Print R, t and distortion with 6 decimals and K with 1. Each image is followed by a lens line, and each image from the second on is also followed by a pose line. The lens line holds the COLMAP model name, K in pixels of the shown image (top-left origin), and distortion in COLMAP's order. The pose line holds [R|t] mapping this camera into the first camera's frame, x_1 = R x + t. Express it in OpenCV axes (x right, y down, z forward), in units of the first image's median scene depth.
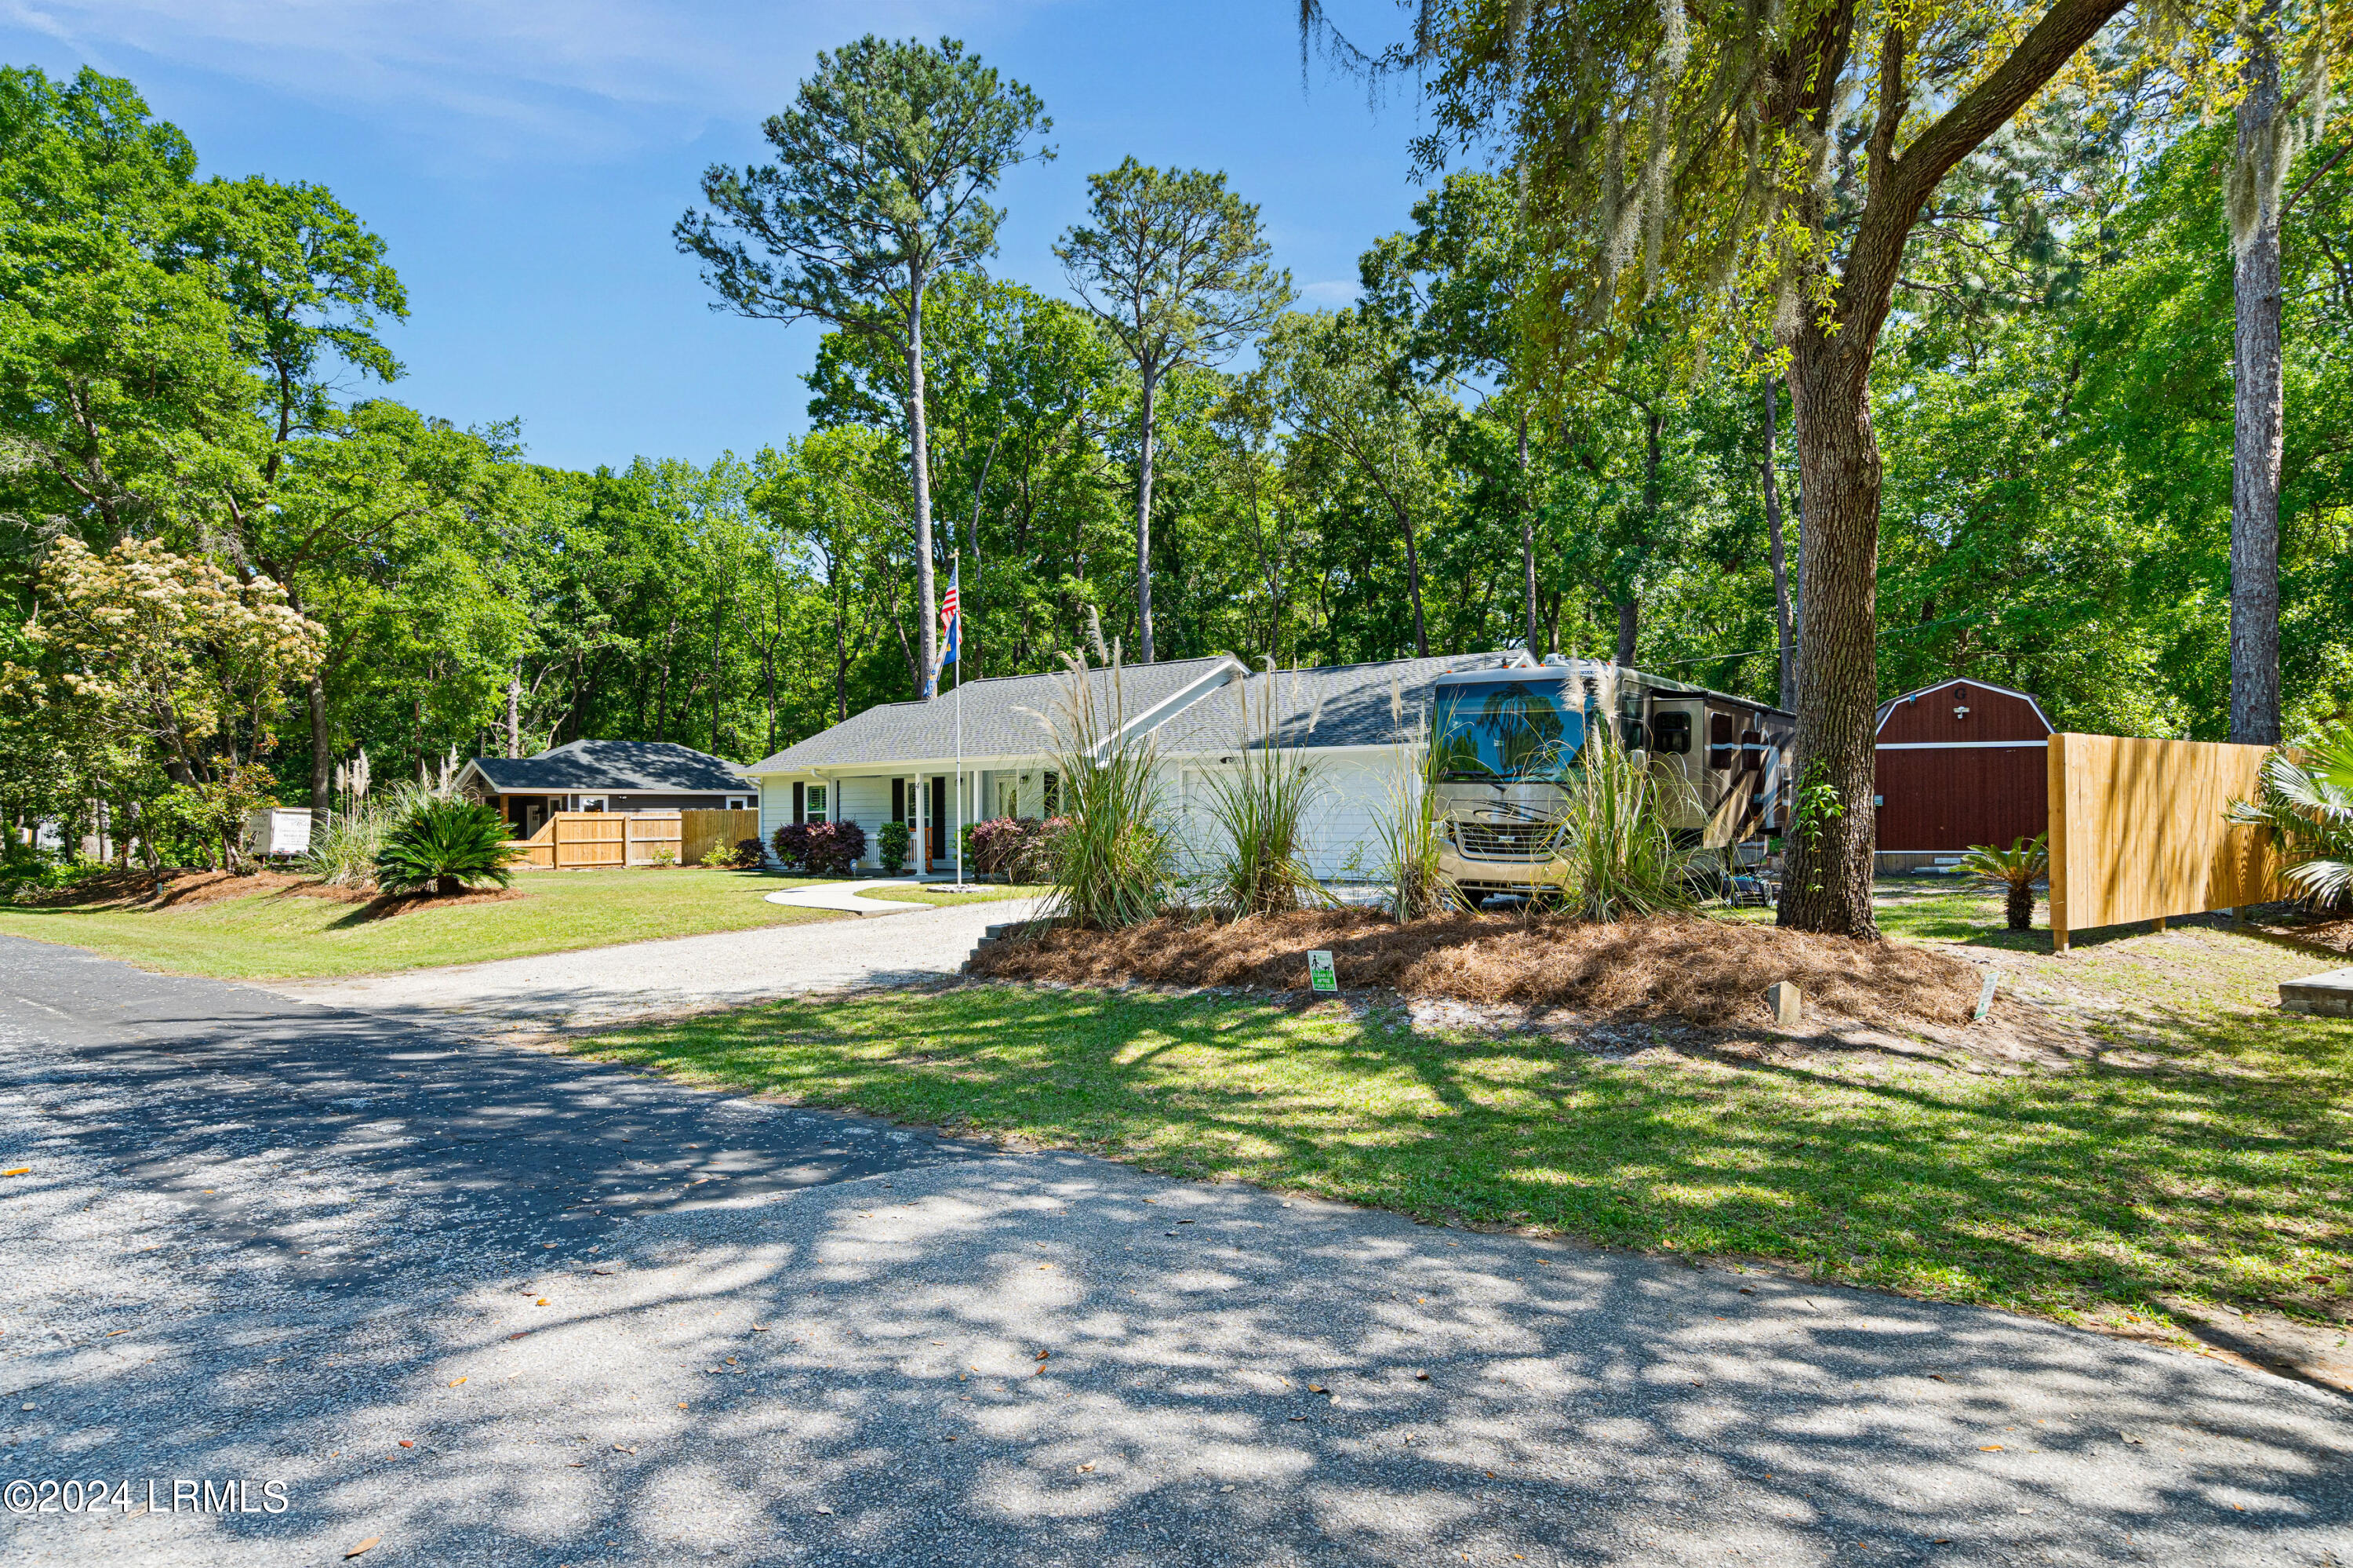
lens RADIAL K [[1289.0, 0, 1176.5], [0, 1289.0, 784.0], [0, 0, 1]] dist [-0.001060, -0.000680]
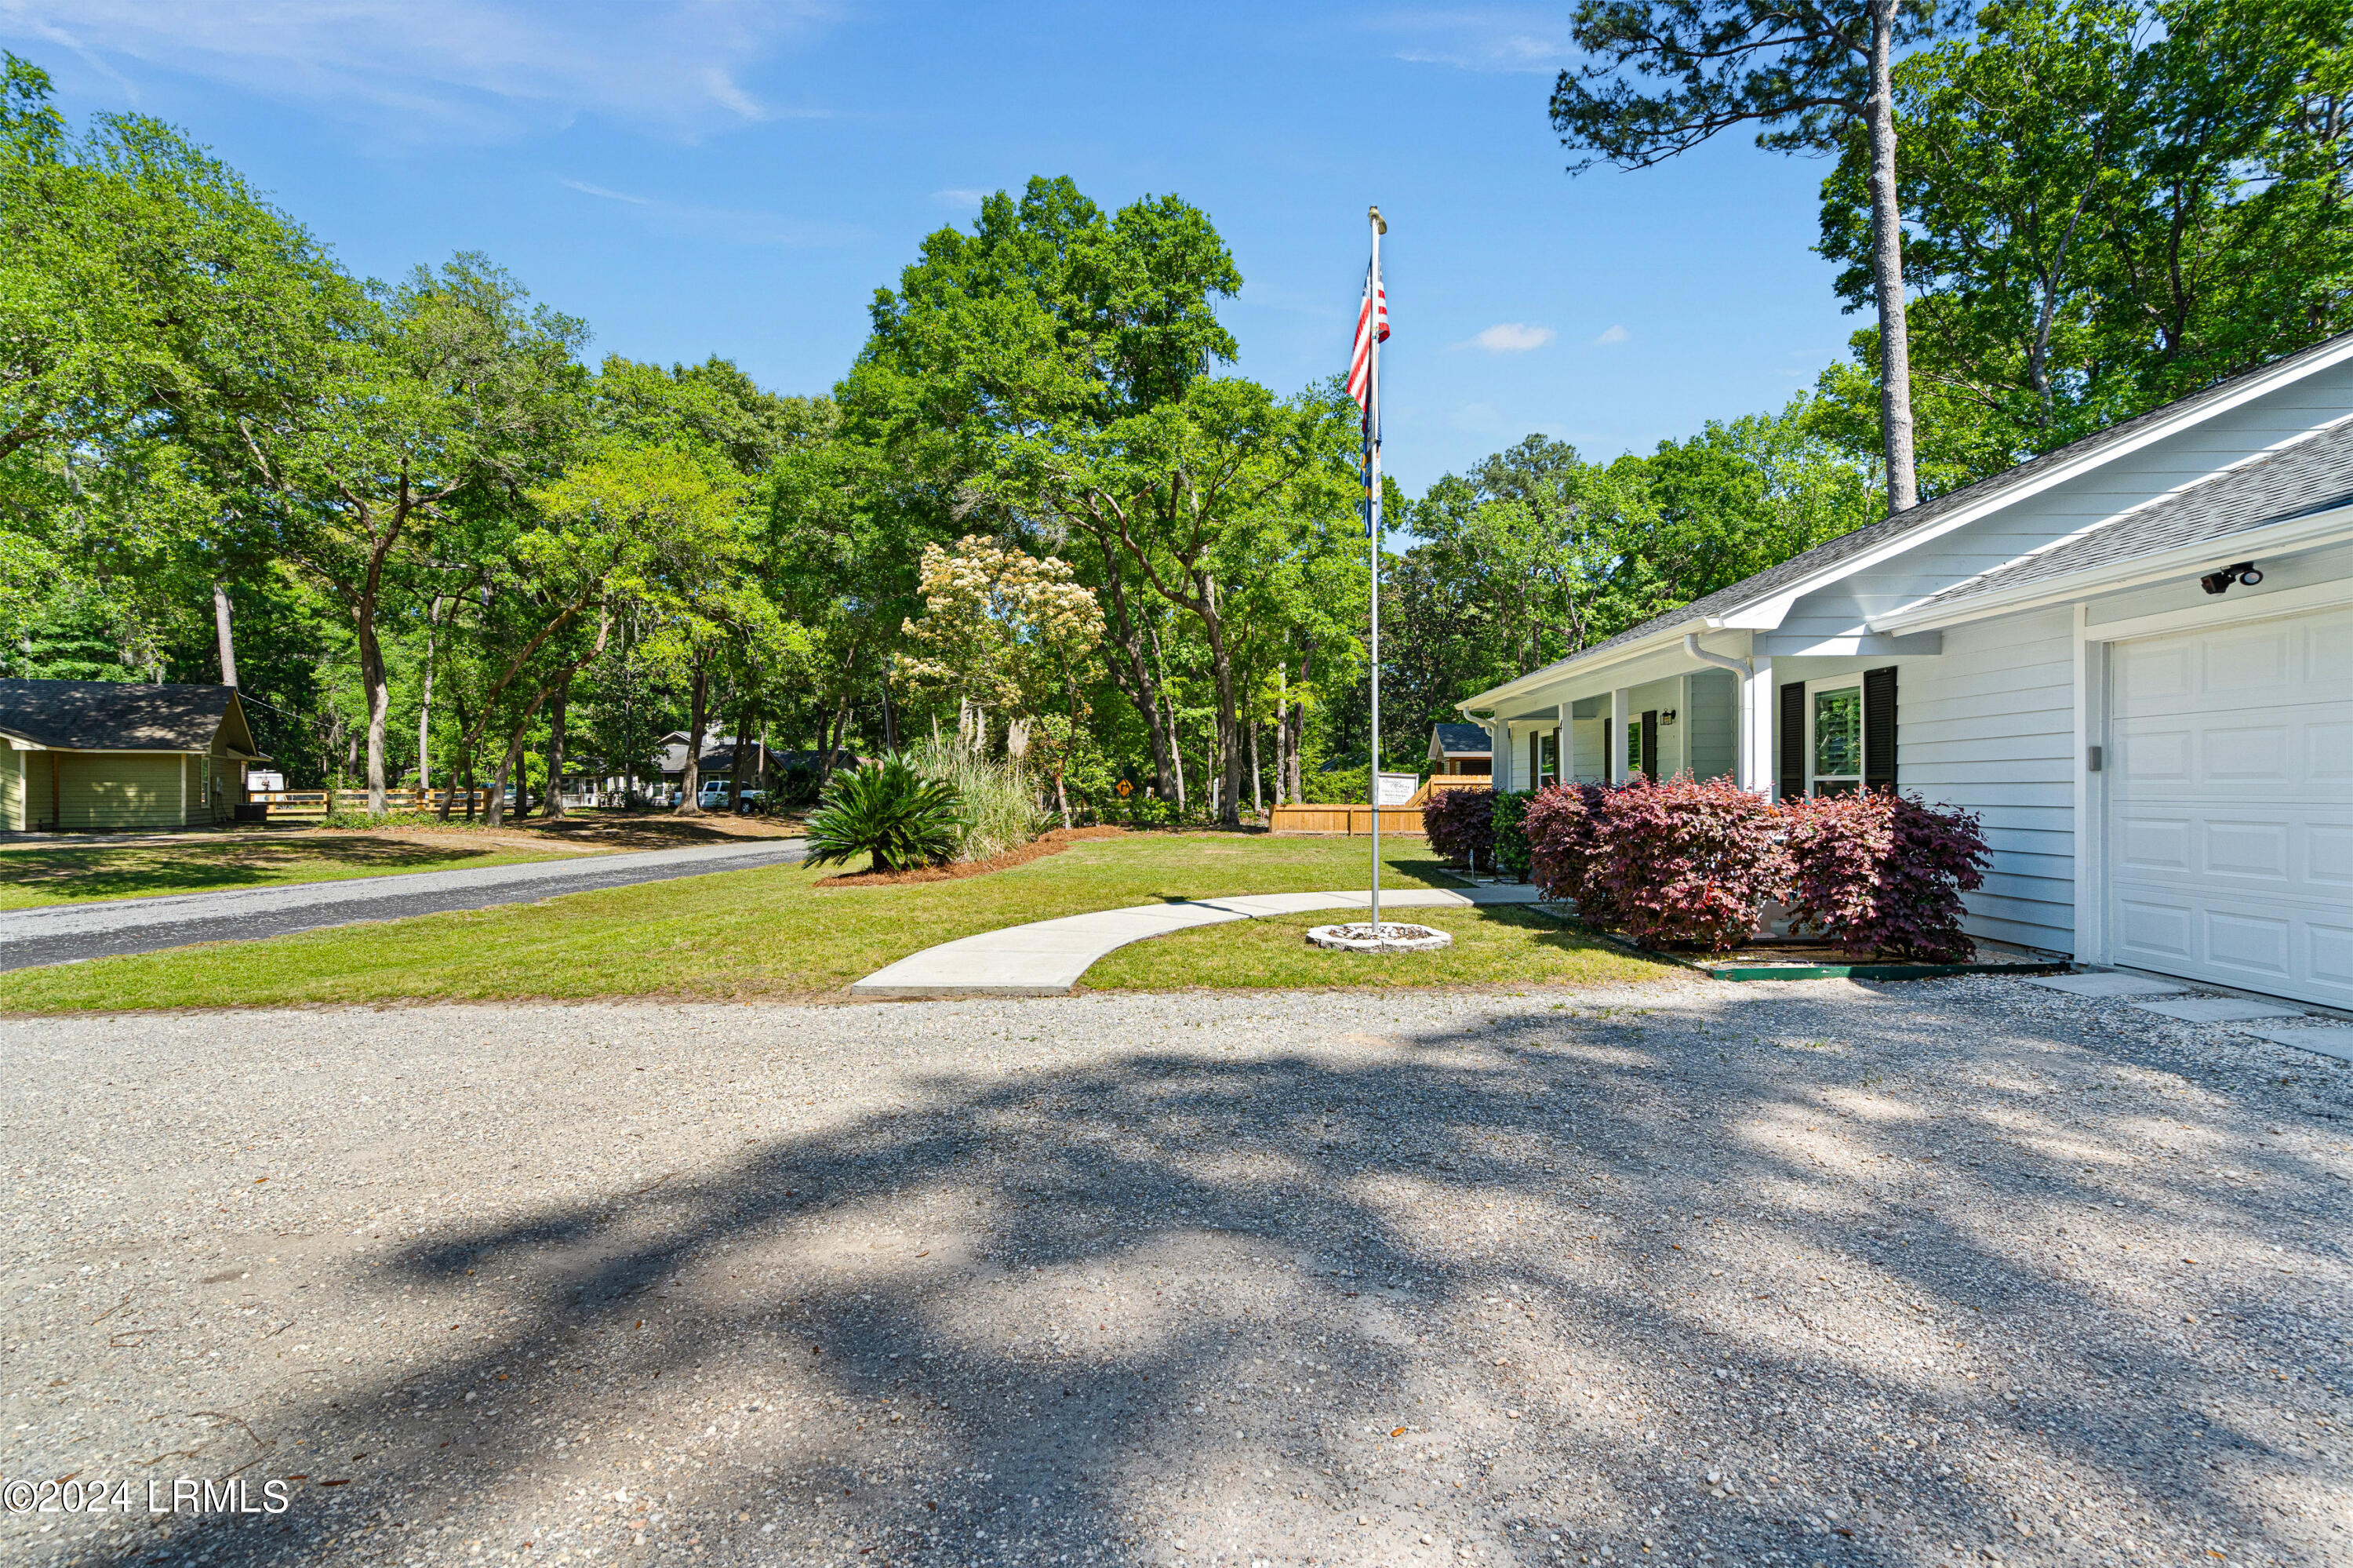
lens RADIAL K [[1056.6, 0, 1176.5], [0, 1056.6, 784.0], [0, 0, 1]] dist [-0.001126, 0.004242]
pose [[0.557046, 0.009658, -0.830426, 0.078487], [0.012333, 0.999726, 0.019900, 0.013289], [0.830390, -0.021327, 0.556774, 0.477933]]
